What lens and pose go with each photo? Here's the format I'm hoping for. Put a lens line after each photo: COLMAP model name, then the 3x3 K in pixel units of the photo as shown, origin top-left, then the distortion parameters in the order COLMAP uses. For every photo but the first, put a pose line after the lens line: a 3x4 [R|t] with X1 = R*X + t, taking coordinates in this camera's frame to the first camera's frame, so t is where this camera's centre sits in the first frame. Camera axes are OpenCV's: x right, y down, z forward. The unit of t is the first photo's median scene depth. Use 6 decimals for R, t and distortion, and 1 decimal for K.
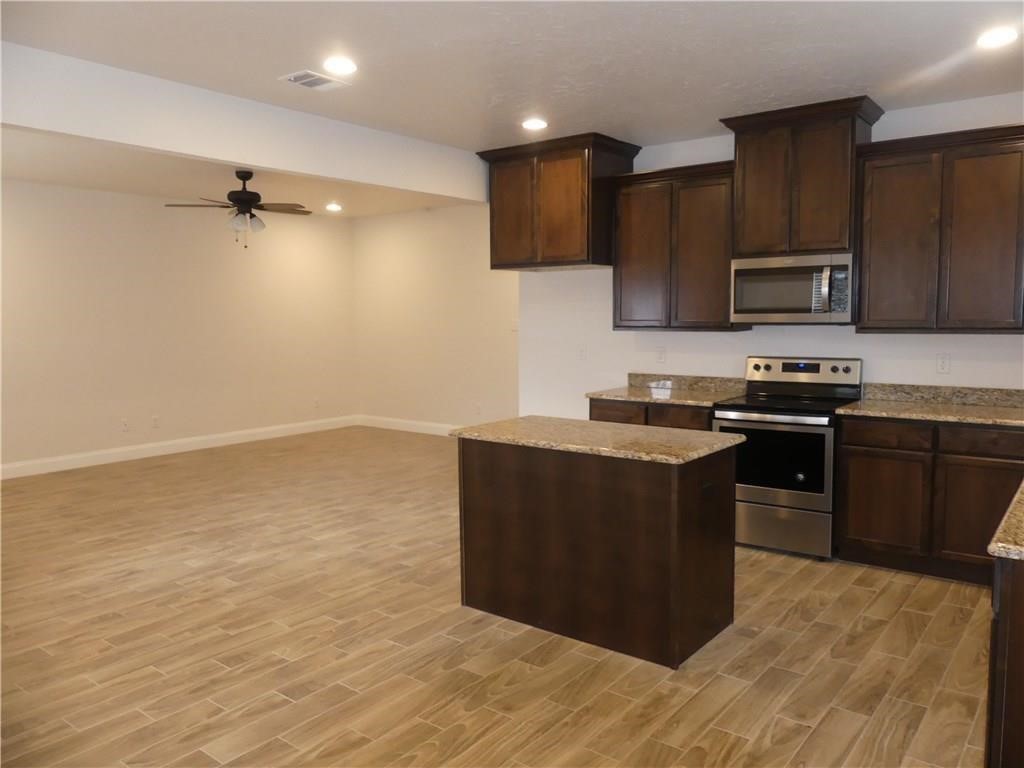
lens RADIAL K [[759.3, 0, 512.0], [0, 759.3, 384.0], [0, 0, 1]] dist [-0.050214, 0.002485]
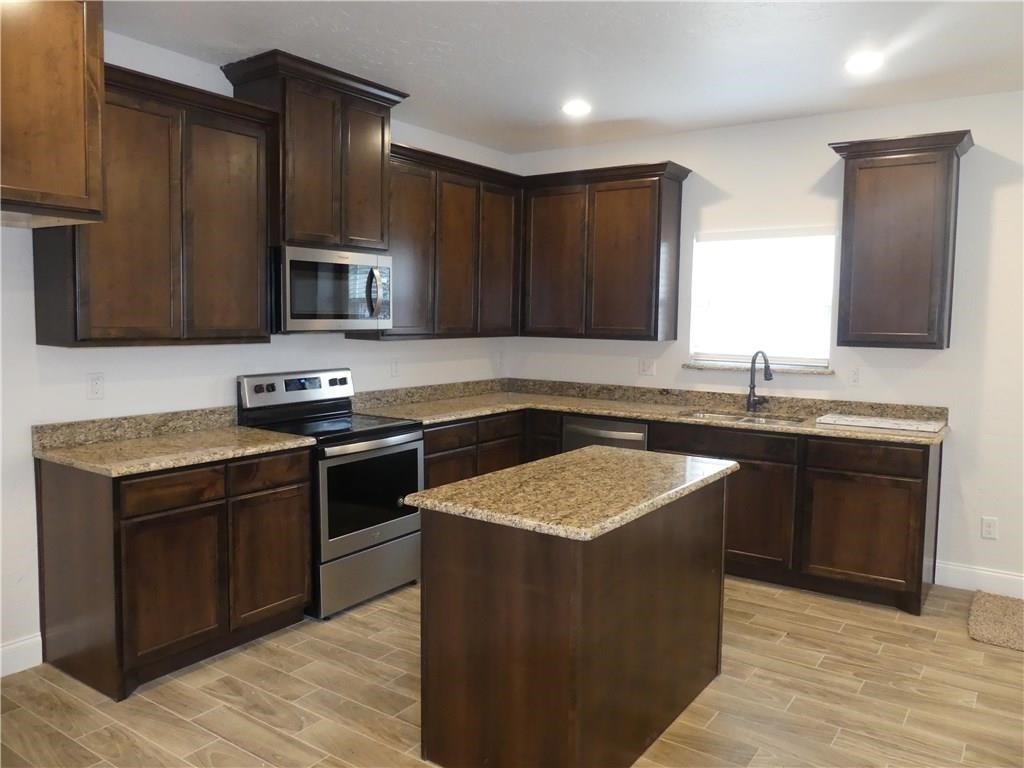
lens RADIAL K [[764.4, 0, 523.9], [0, 764.4, 382.0], [0, 0, 1]] dist [-0.053225, 0.052860]
pose [[-0.067594, -0.072363, 0.995085, -0.522304], [0.080362, 0.993731, 0.077724, -0.077198], [-0.994471, 0.085221, -0.061355, 0.897375]]
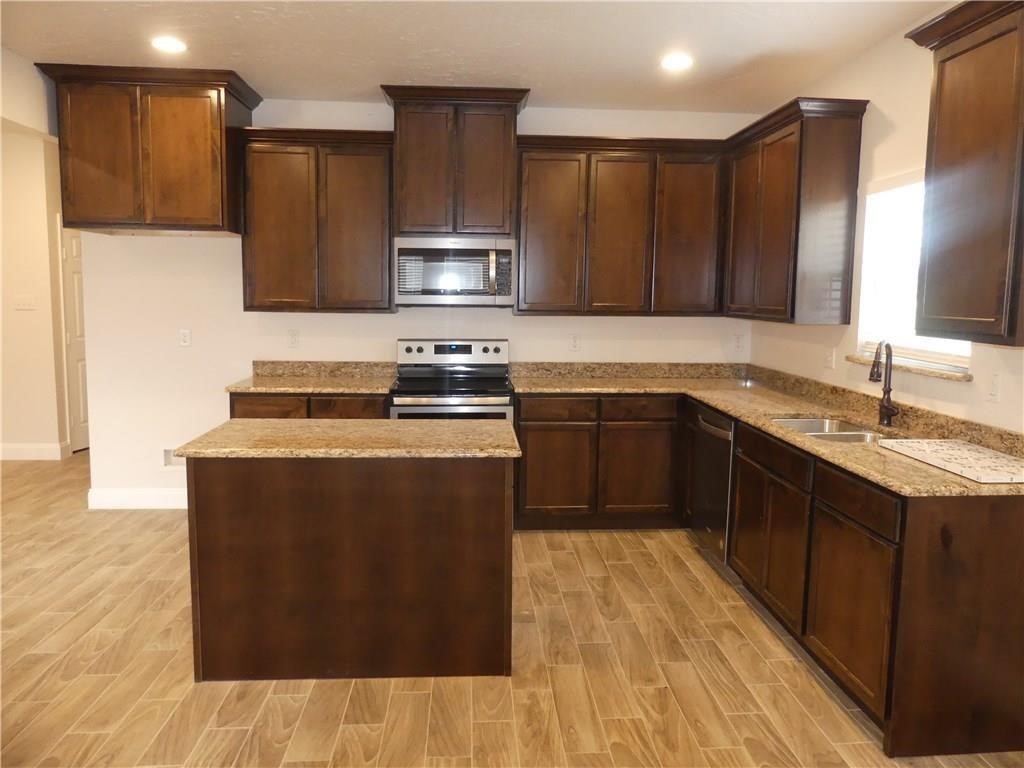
lens RADIAL K [[764.4, 0, 523.9], [0, 764.4, 382.0], [0, 0, 1]] dist [-0.053225, 0.052860]
pose [[0.732798, -0.054331, 0.678274, -0.271811], [0.039026, 0.998522, 0.037820, -0.014287], [-0.679326, -0.001244, 0.733836, 0.204365]]
